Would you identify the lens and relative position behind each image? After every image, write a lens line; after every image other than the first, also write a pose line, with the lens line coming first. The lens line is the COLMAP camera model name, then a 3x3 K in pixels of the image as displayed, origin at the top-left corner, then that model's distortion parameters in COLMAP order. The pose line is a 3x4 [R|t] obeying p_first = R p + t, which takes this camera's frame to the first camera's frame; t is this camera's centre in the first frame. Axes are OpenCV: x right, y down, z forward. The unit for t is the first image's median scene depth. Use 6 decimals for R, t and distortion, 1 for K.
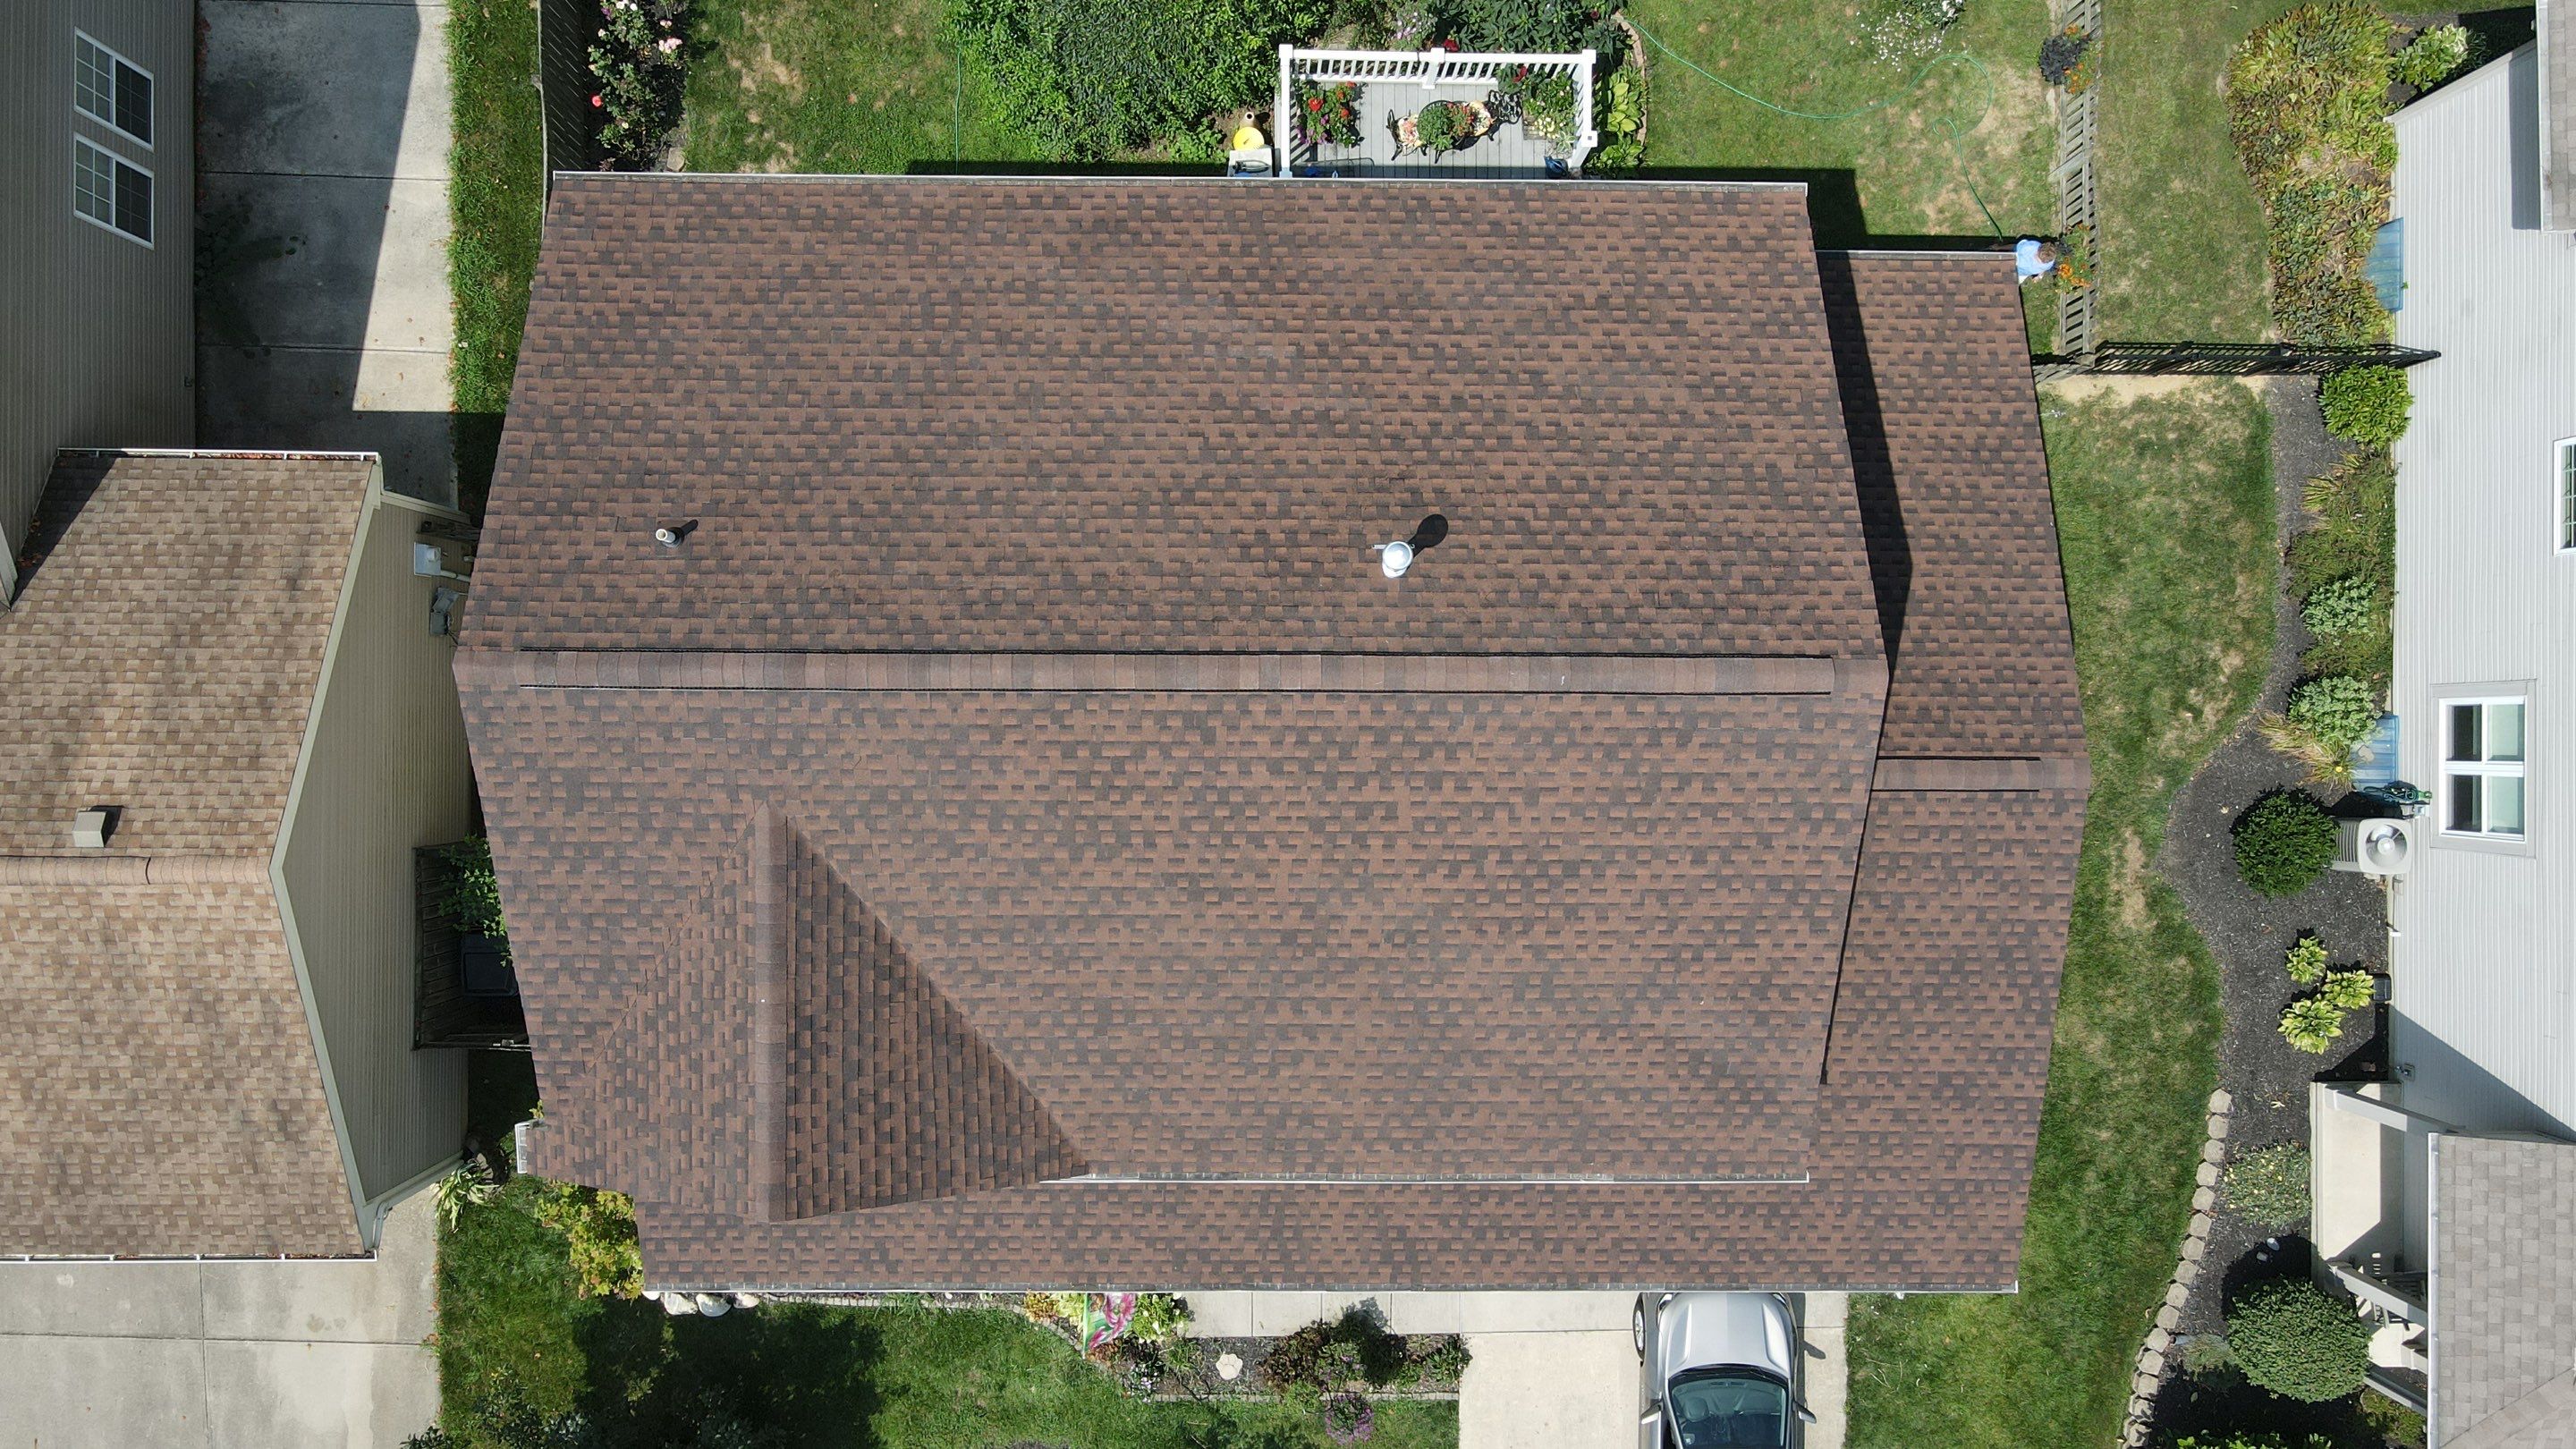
lens RADIAL K [[1841.7, 0, 1261.3], [0, 1841.7, 740.8], [0, 0, 1]] dist [0.051027, -0.048332]
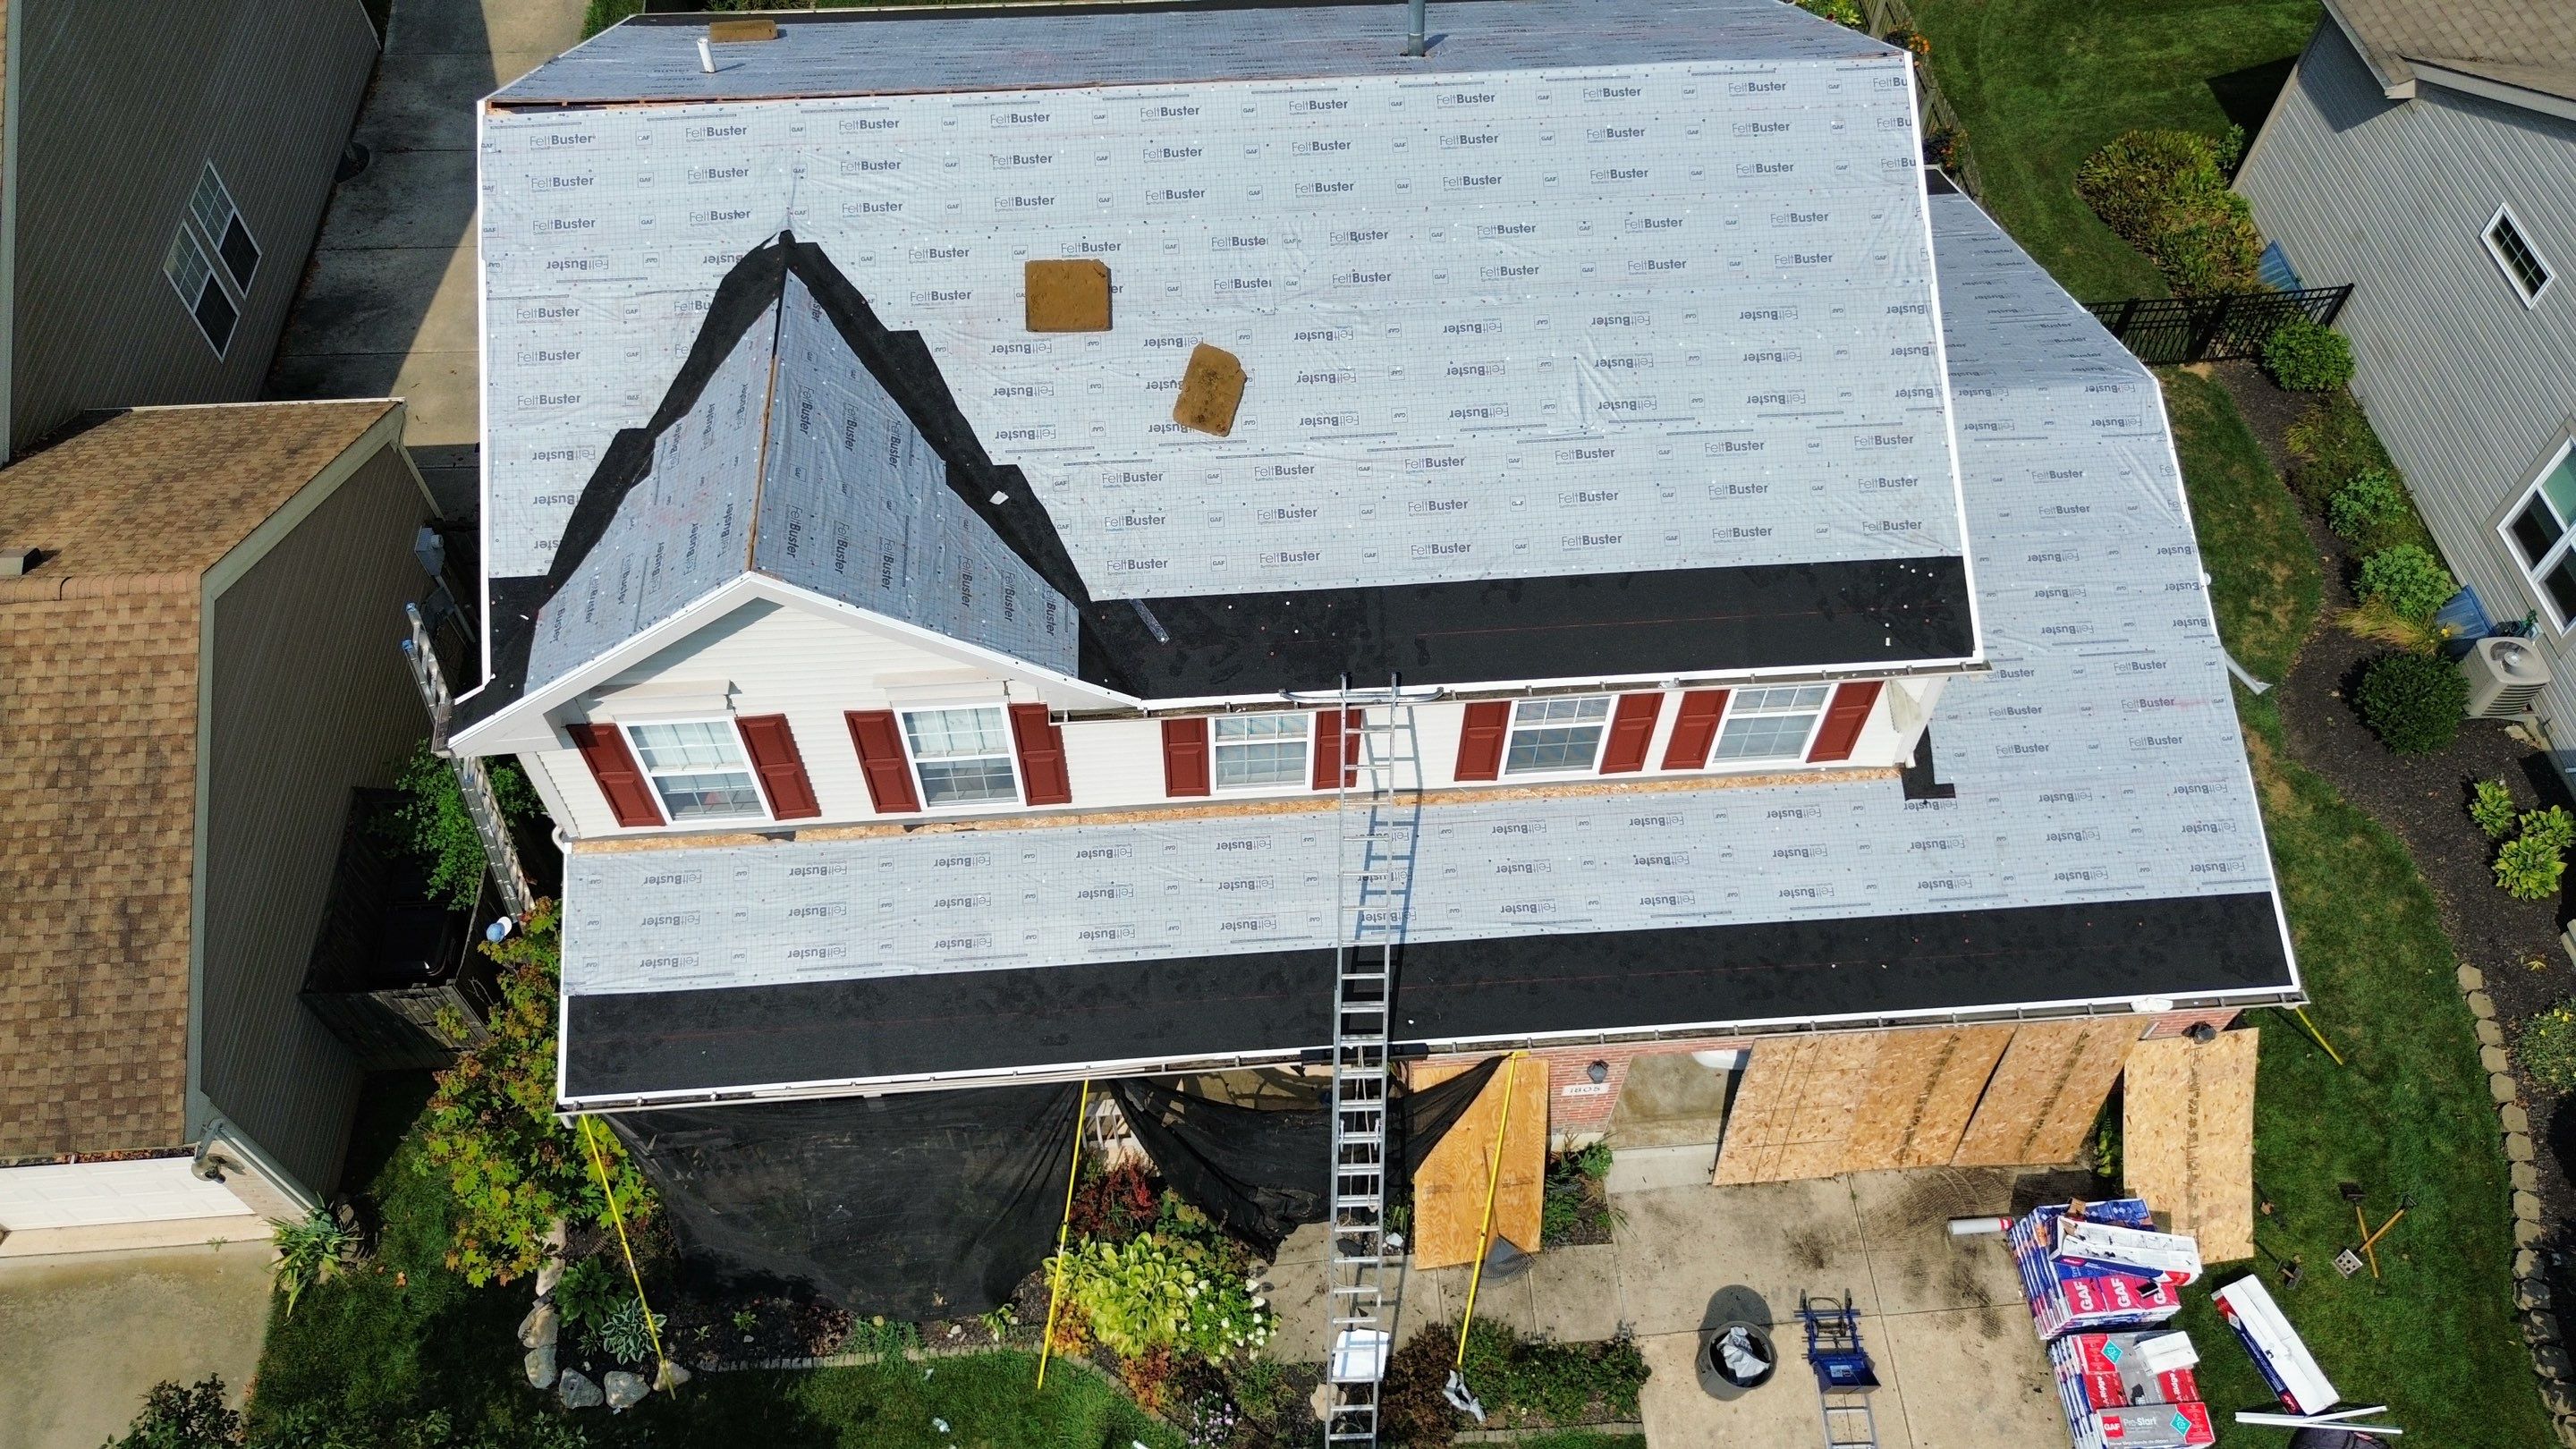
lens RADIAL K [[1841.7, 0, 1298.5], [0, 1841.7, 731.2], [0, 0, 1]] dist [0.051027, -0.048332]
pose [[0.996555, -0.066855, 0.049081, -0.056422], [0.082920, 0.815121, -0.573326, 0.652379], [-0.001677, 0.575420, 0.817856, 0.296553]]
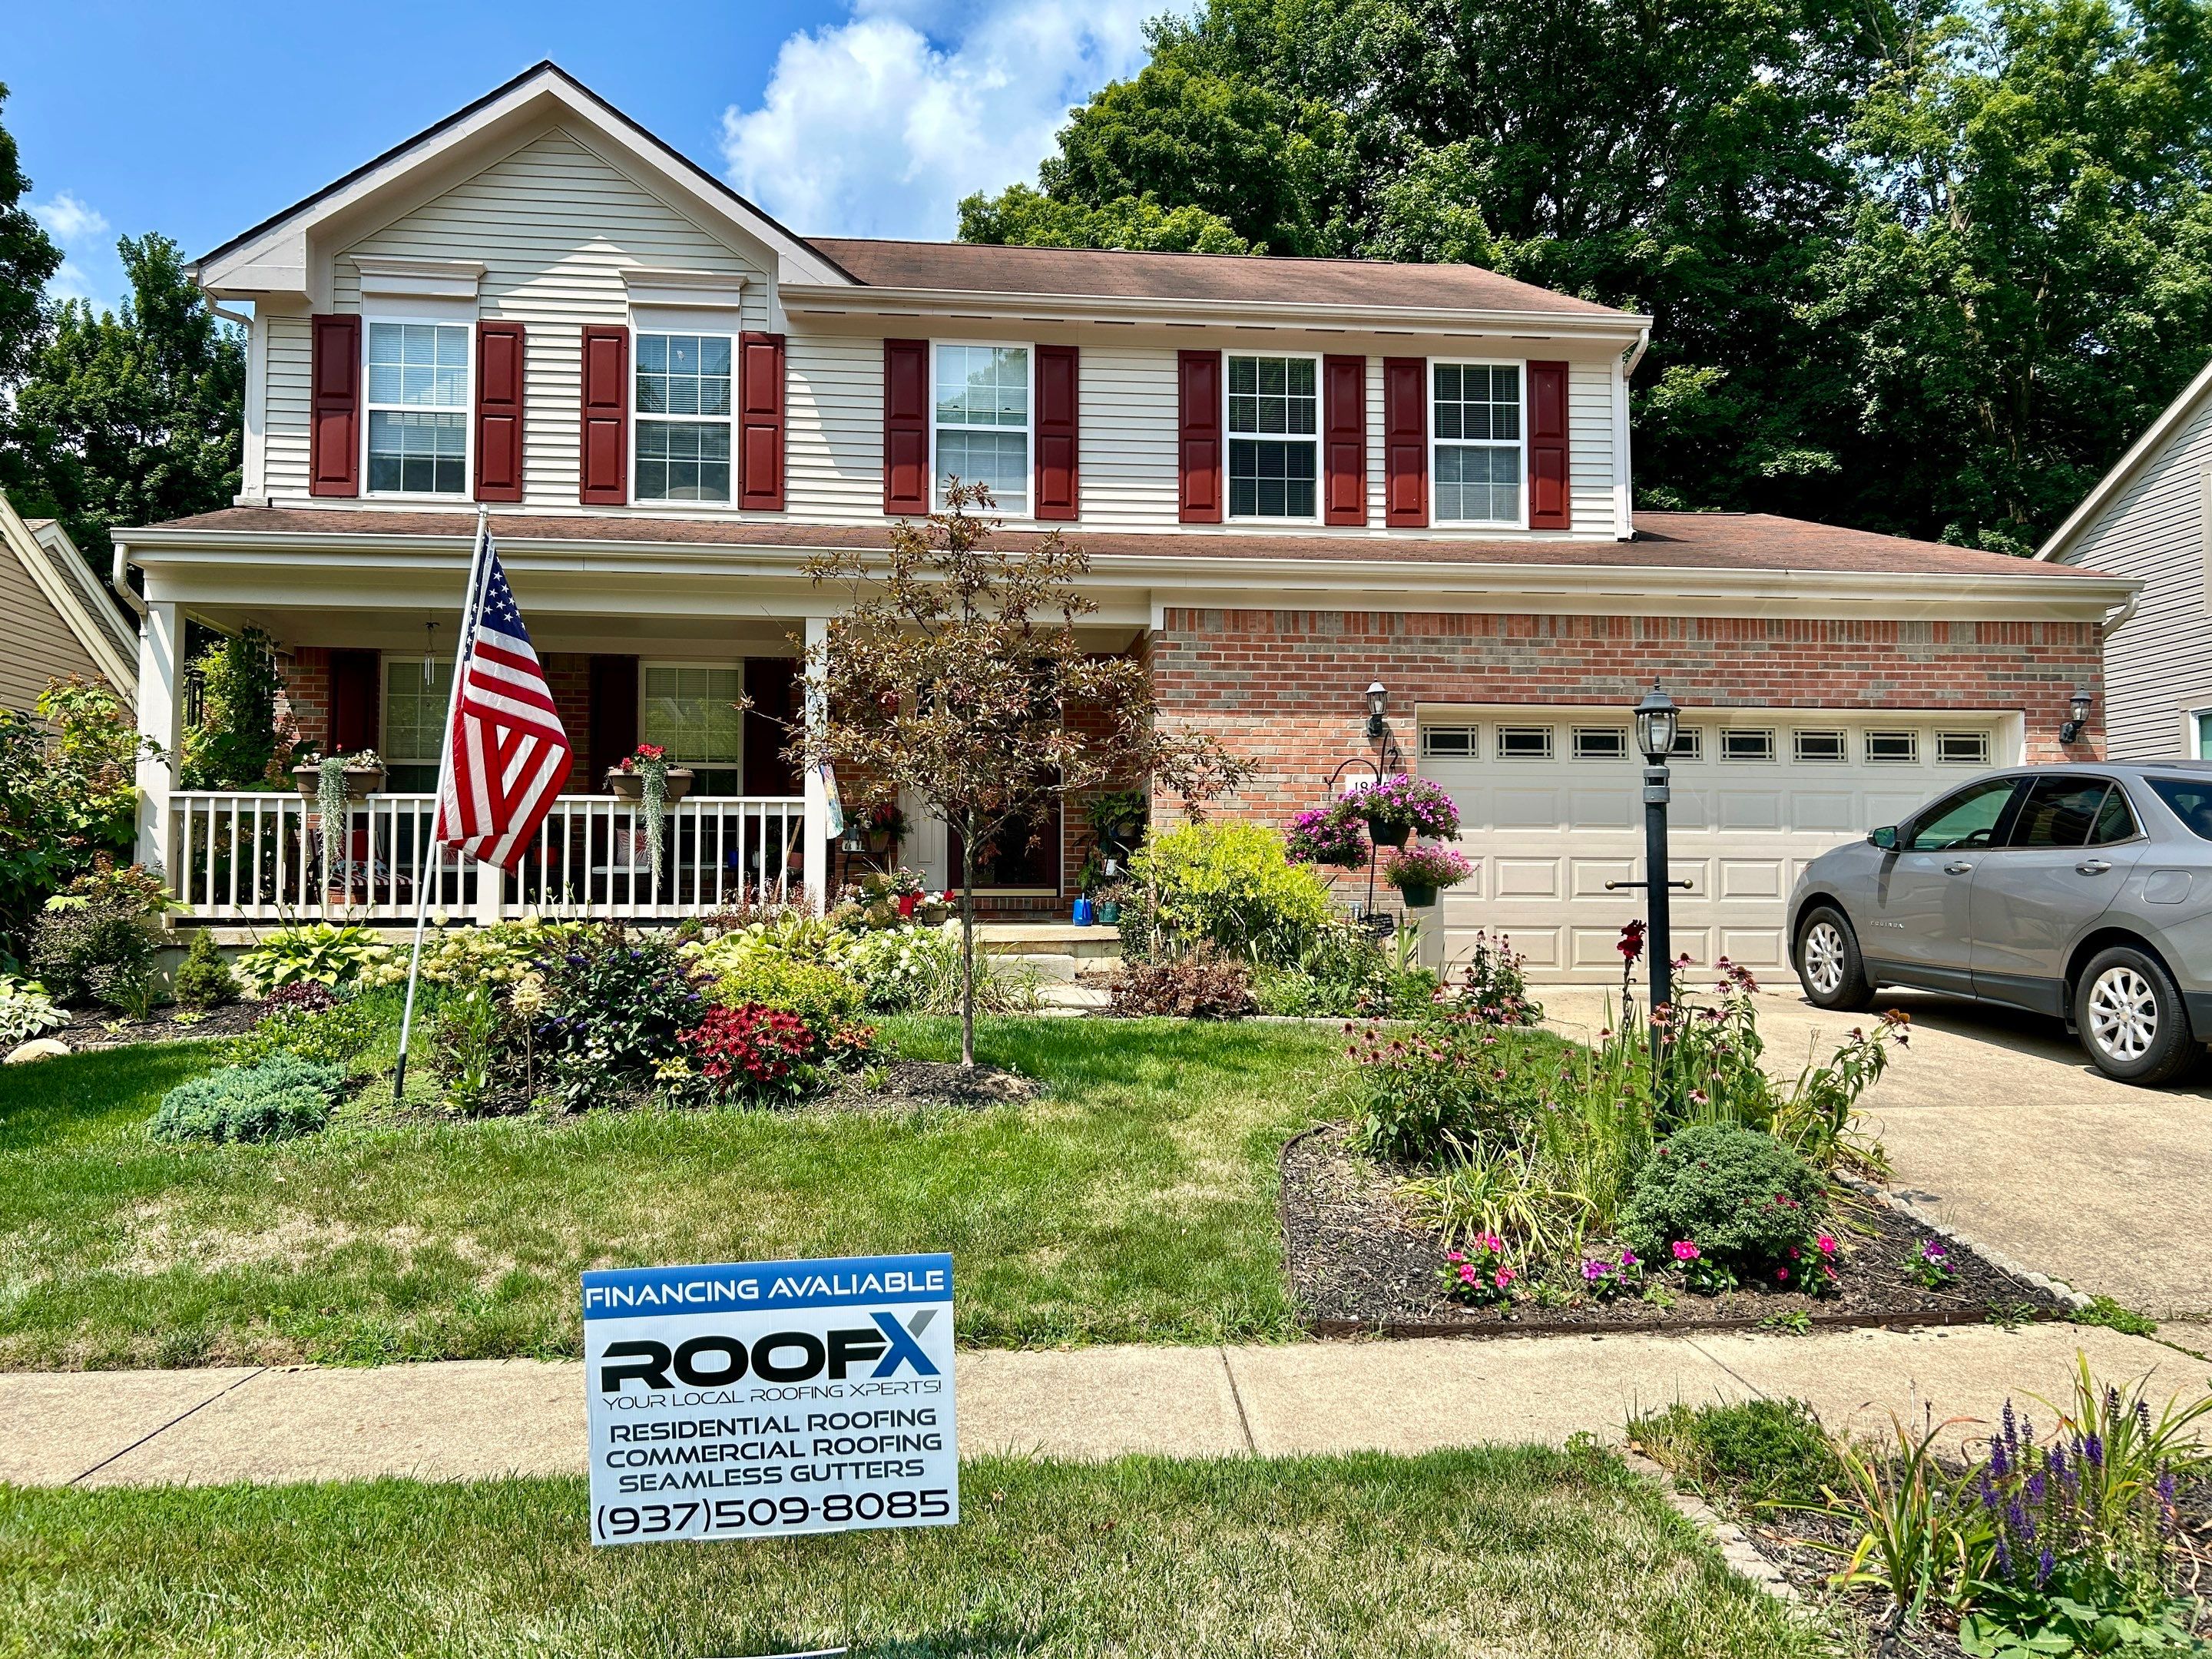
lens RADIAL K [[1686.6, 0, 1103.6], [0, 1686.6, 848.7], [0, 0, 1]] dist [0.046067, -0.048383]
pose [[0.993672, -0.010933, 0.111790, -0.065453], [0.111092, -0.051315, -0.992484, 0.939617], [0.016587, 0.998623, -0.049776, 1.180663]]
